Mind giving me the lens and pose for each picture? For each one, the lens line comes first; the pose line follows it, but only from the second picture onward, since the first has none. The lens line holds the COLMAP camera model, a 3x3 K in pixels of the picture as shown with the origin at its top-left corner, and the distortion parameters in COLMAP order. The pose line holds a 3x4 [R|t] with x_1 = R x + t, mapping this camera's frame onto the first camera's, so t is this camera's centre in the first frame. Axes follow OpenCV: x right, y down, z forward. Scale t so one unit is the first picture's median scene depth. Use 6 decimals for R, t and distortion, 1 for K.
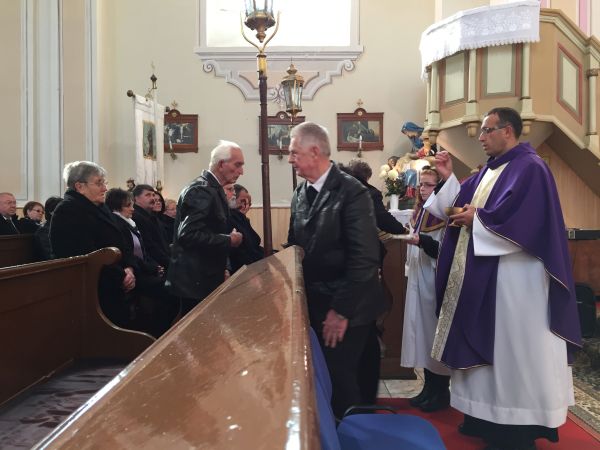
lens RADIAL K [[509.8, 0, 300.8], [0, 509.8, 225.5], [0, 0, 1]] dist [0.084605, -0.111168]
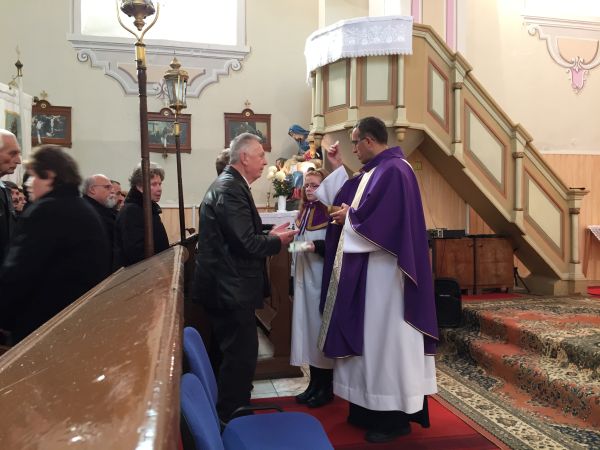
lens RADIAL K [[509.8, 0, 301.4], [0, 509.8, 226.1], [0, 0, 1]] dist [0.084605, -0.111168]
pose [[0.976487, -0.003917, 0.215542, 0.002438], [0.004349, 0.999989, -0.001530, 0.001918], [-0.215534, 0.002431, 0.976493, 0.003740]]
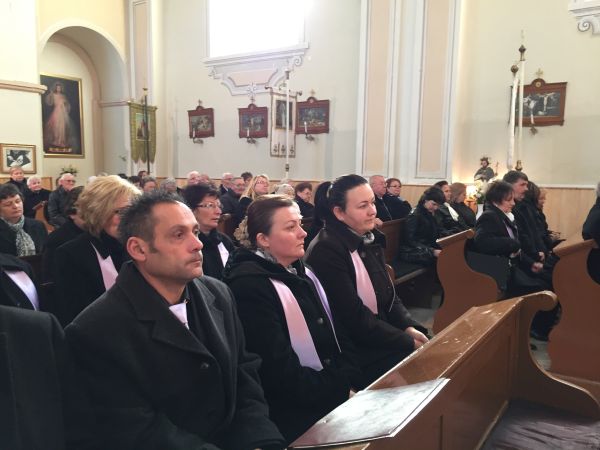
lens RADIAL K [[509.8, 0, 299.6], [0, 509.8, 228.2], [0, 0, 1]] dist [0.084605, -0.111168]
pose [[0.825921, 0.074375, -0.558858, -0.075926], [-0.024081, 0.995009, 0.096831, -0.048379], [0.563271, -0.066517, 0.823591, -0.013234]]
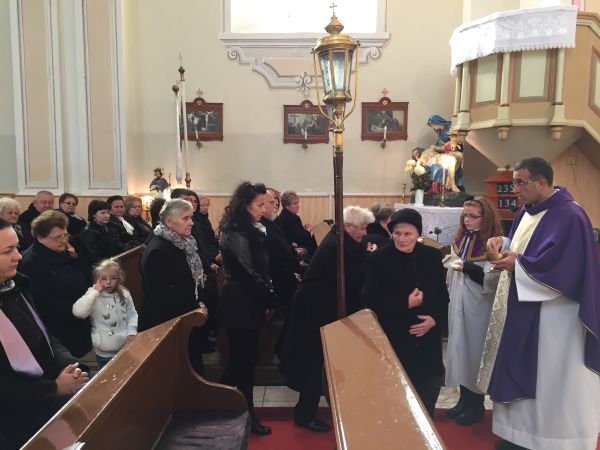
lens RADIAL K [[509.8, 0, 302.1], [0, 509.8, 228.3], [0, 0, 1]] dist [0.084605, -0.111168]
pose [[0.999965, 0.007801, -0.003009, -0.048742], [-0.007497, 0.995870, 0.090481, -0.075908], [0.003702, -0.090455, 0.995894, -0.023286]]
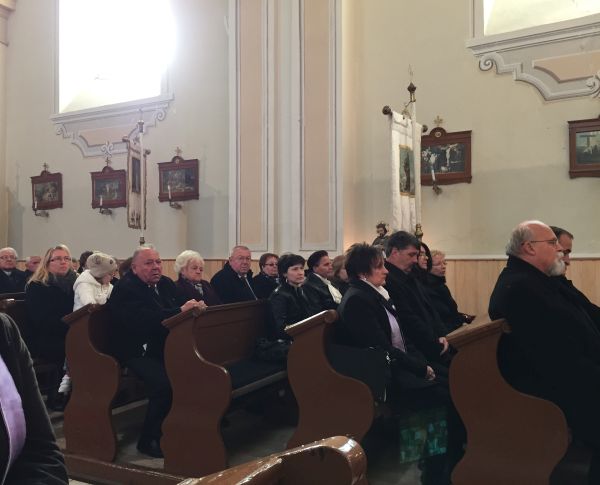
lens RADIAL K [[567.2, 0, 264.9], [0, 567.2, 240.1], [0, 0, 1]] dist [0.034362, 0.000000]
pose [[0.867957, -0.018452, -0.496297, -0.067546], [-0.004805, 0.998951, -0.045544, -0.028425], [0.496617, 0.041915, 0.866957, 0.196425]]
